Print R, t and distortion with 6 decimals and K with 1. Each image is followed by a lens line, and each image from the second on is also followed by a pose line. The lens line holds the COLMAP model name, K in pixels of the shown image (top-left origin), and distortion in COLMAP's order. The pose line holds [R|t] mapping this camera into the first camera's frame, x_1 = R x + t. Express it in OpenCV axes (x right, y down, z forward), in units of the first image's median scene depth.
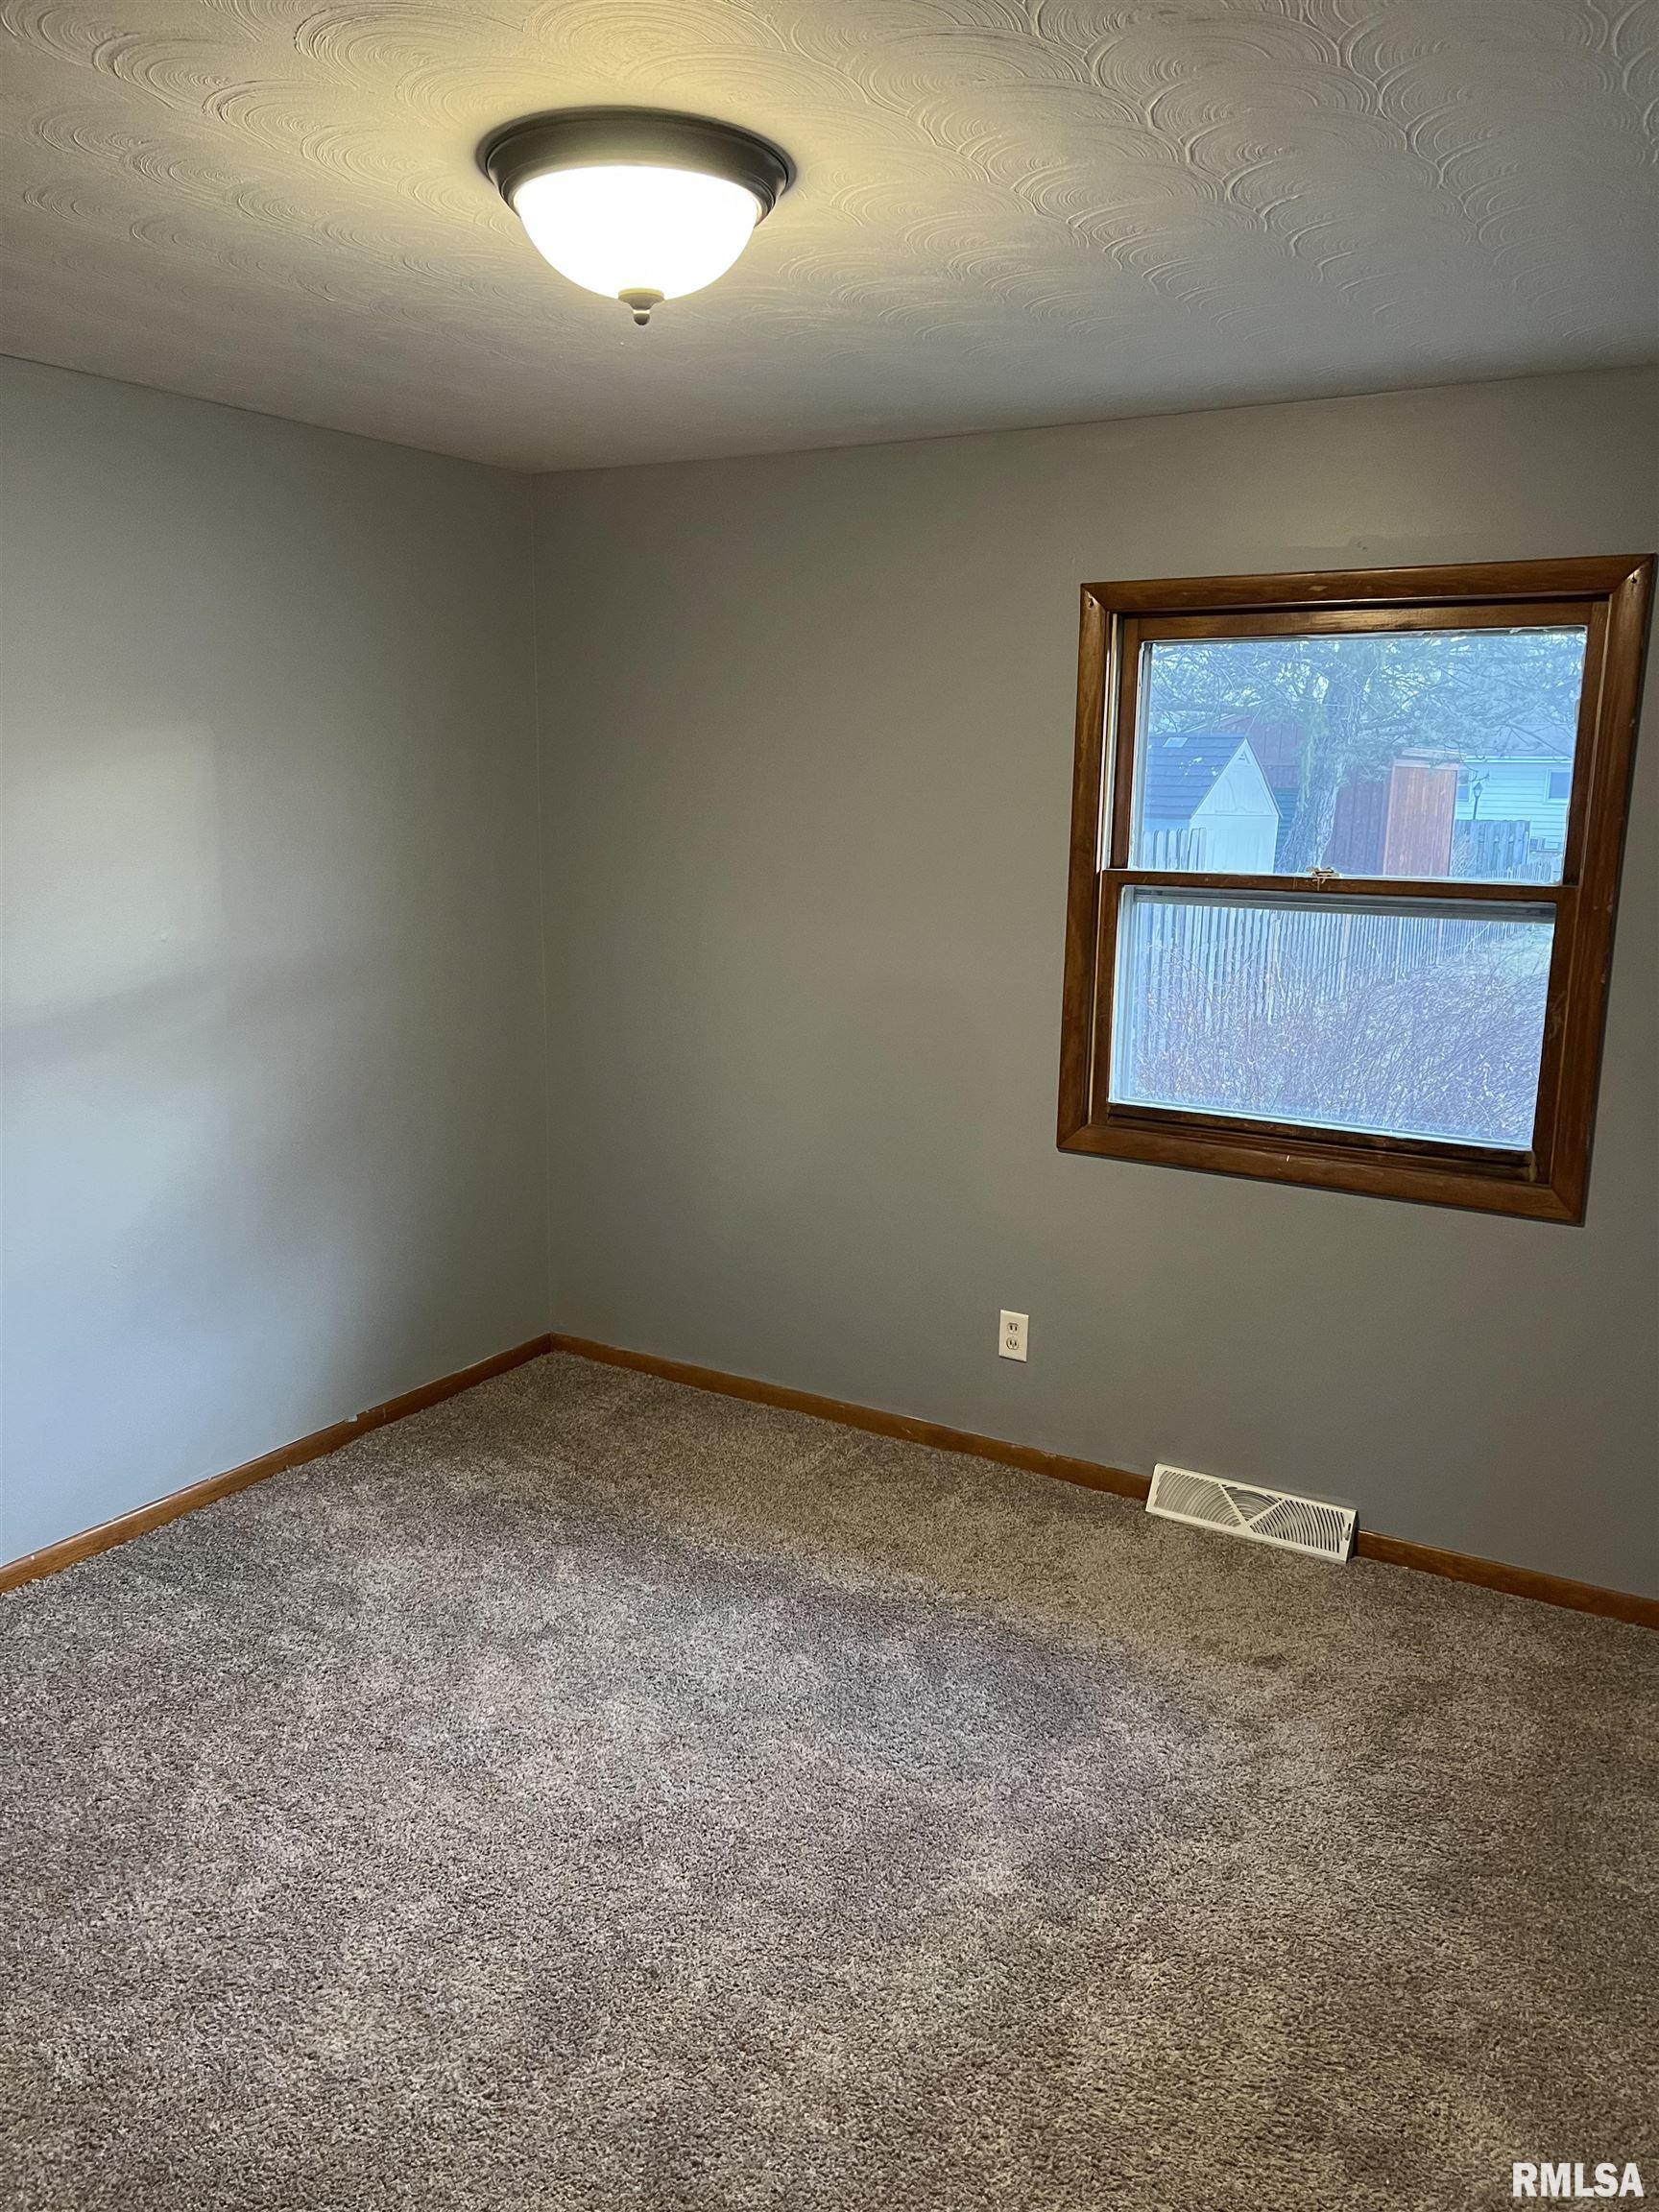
lens RADIAL K [[1672.2, 0, 815.8], [0, 1672.2, 1095.4], [0, 0, 1]] dist [0.004203, -0.040175]
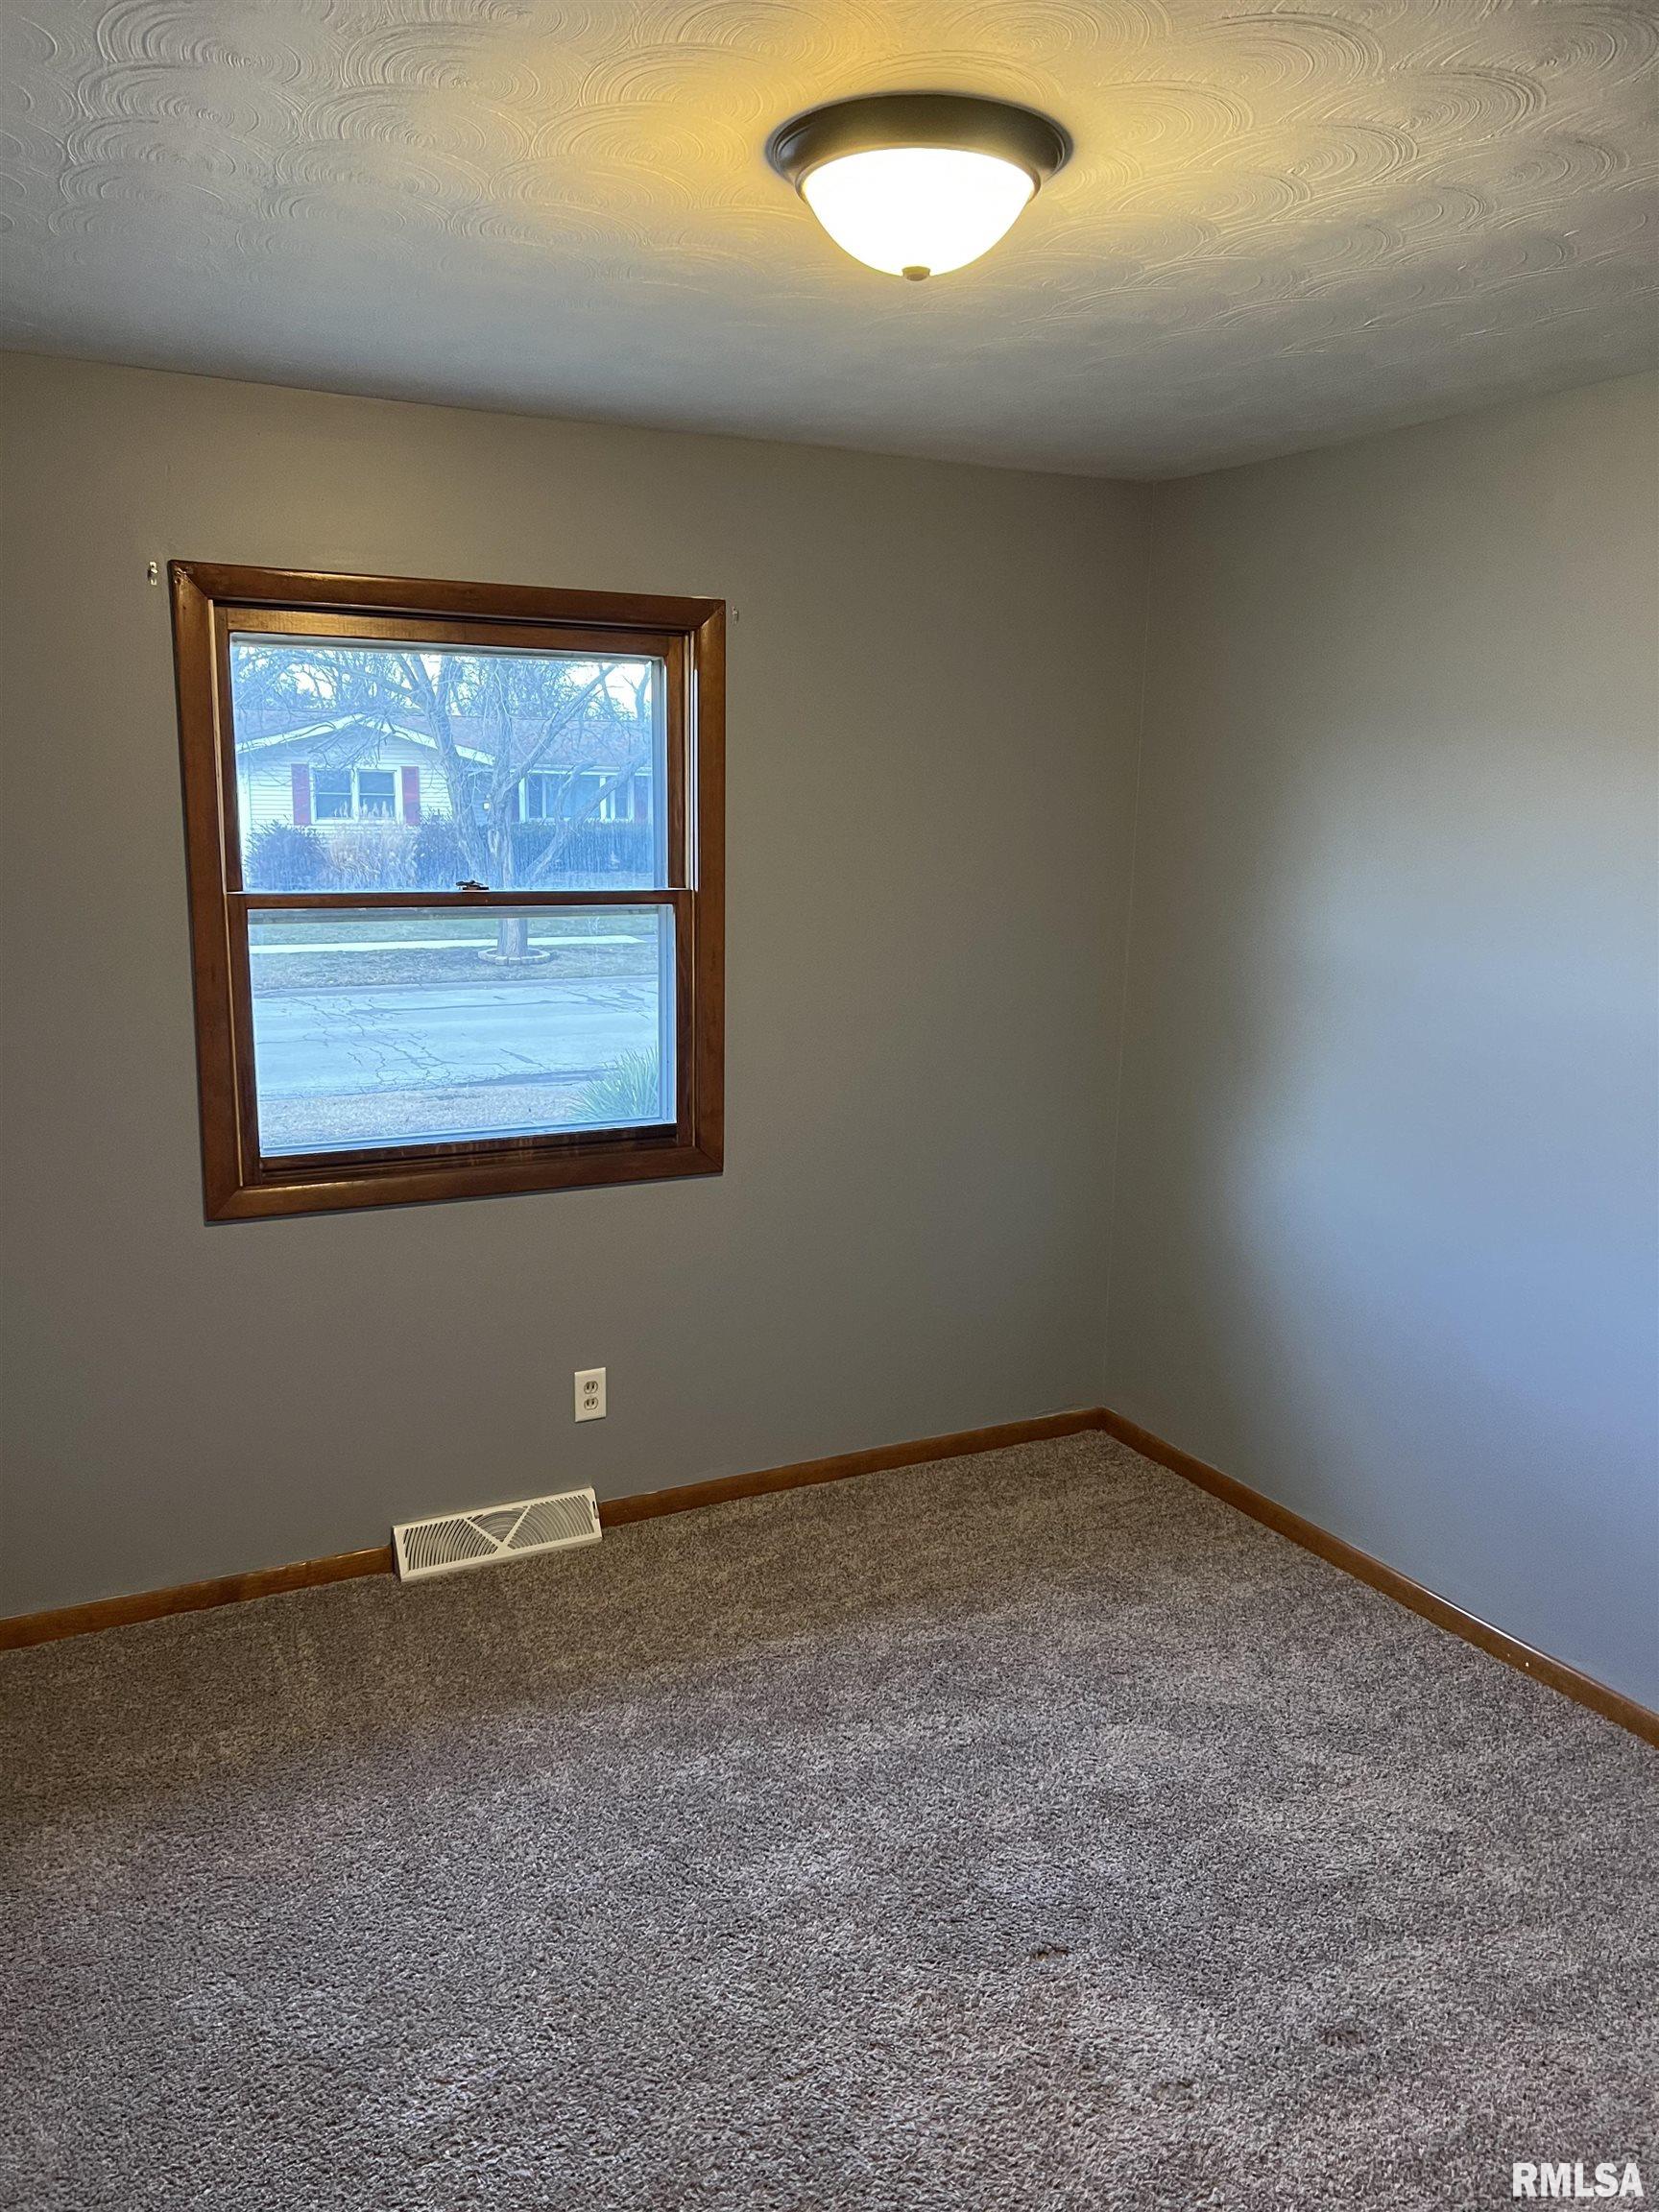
lens RADIAL K [[1672.2, 0, 832.2], [0, 1672.2, 1102.7], [0, 0, 1]] dist [0.004203, -0.040175]
pose [[0.479242, -0.159105, 0.863141, -0.456164], [0.154354, 0.983383, 0.095567, -0.064147], [-0.864004, 0.087430, 0.495836, 0.317459]]
